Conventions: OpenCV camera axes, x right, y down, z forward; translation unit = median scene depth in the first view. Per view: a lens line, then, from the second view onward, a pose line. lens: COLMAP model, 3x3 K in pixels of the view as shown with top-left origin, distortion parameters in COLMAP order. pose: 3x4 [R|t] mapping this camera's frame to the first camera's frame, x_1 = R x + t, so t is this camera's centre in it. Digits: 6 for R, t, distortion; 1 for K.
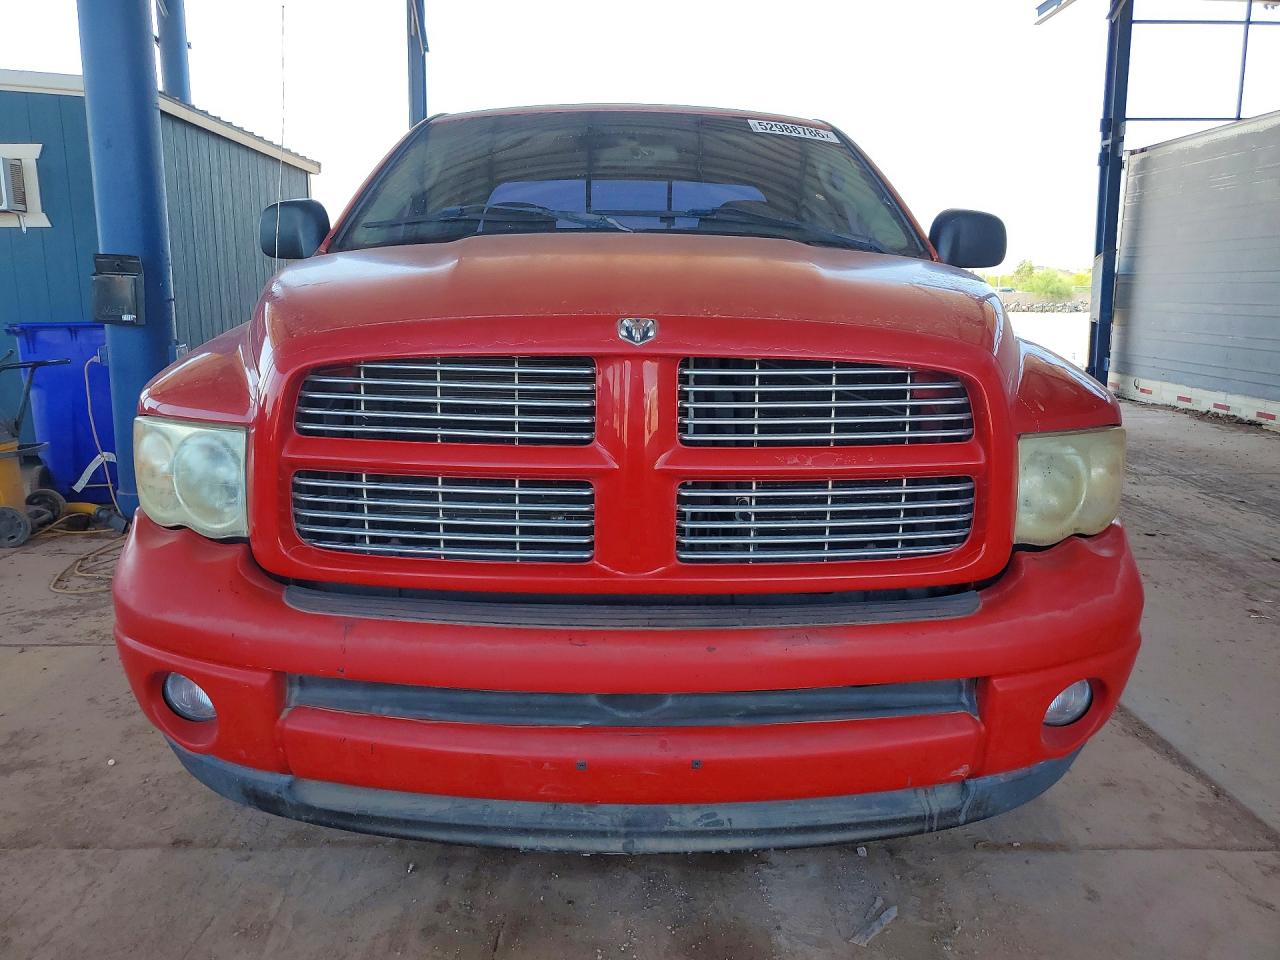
lens RADIAL K [[1001.0, 0, 631.6], [0, 1001.0, 480.0], [0, 0, 1]] dist [-0.004854, 0.019950]
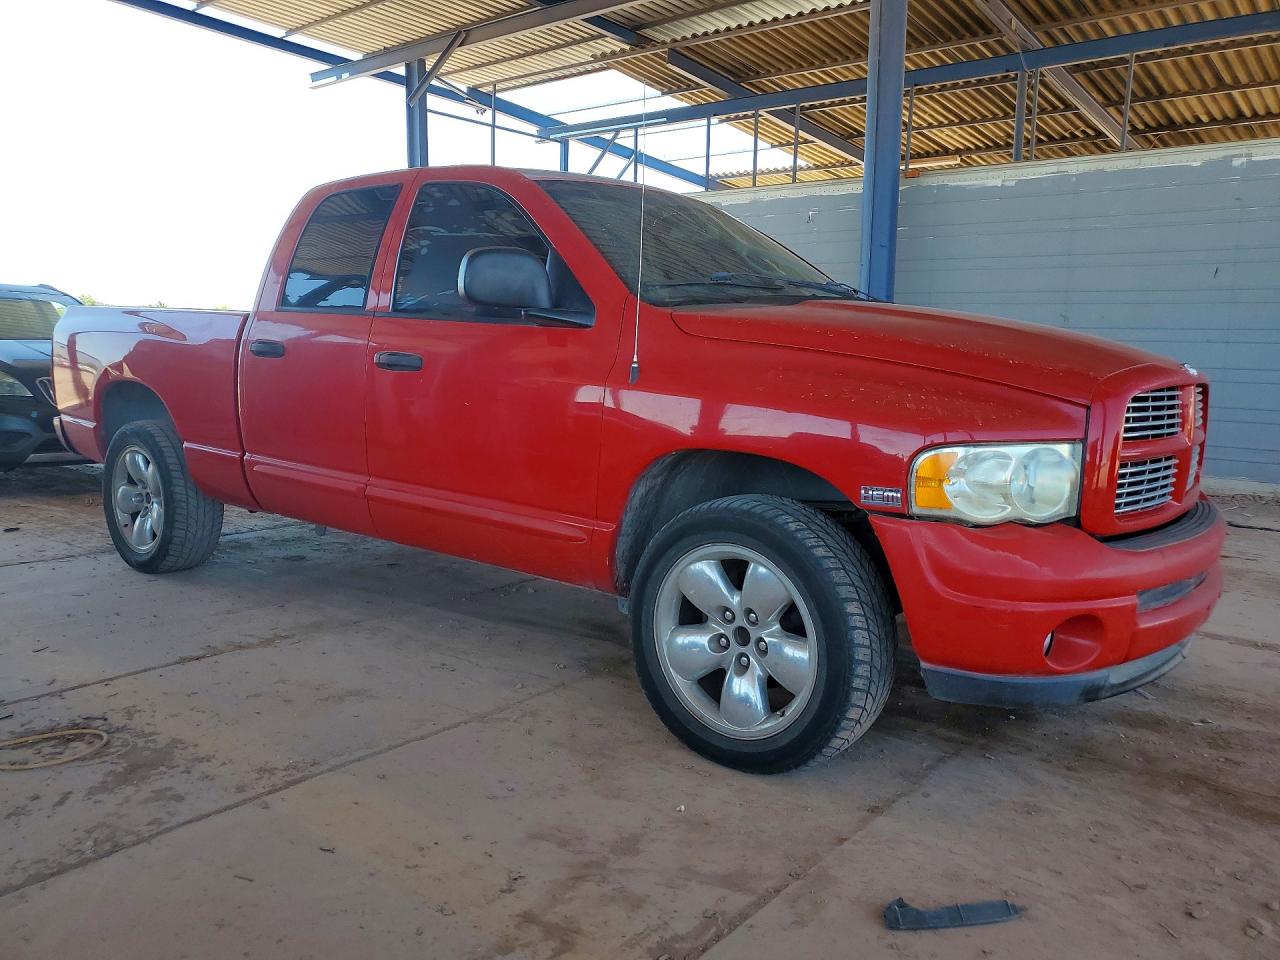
lens RADIAL K [[1001.0, 0, 638.3], [0, 1001.0, 482.4], [0, 0, 1]] dist [-0.004854, 0.019950]
pose [[0.642866, -0.102395, 0.759104, -1.474941], [0.130740, 0.991150, 0.022975, -0.078155], [-0.754739, 0.084476, 0.650564, 0.417242]]
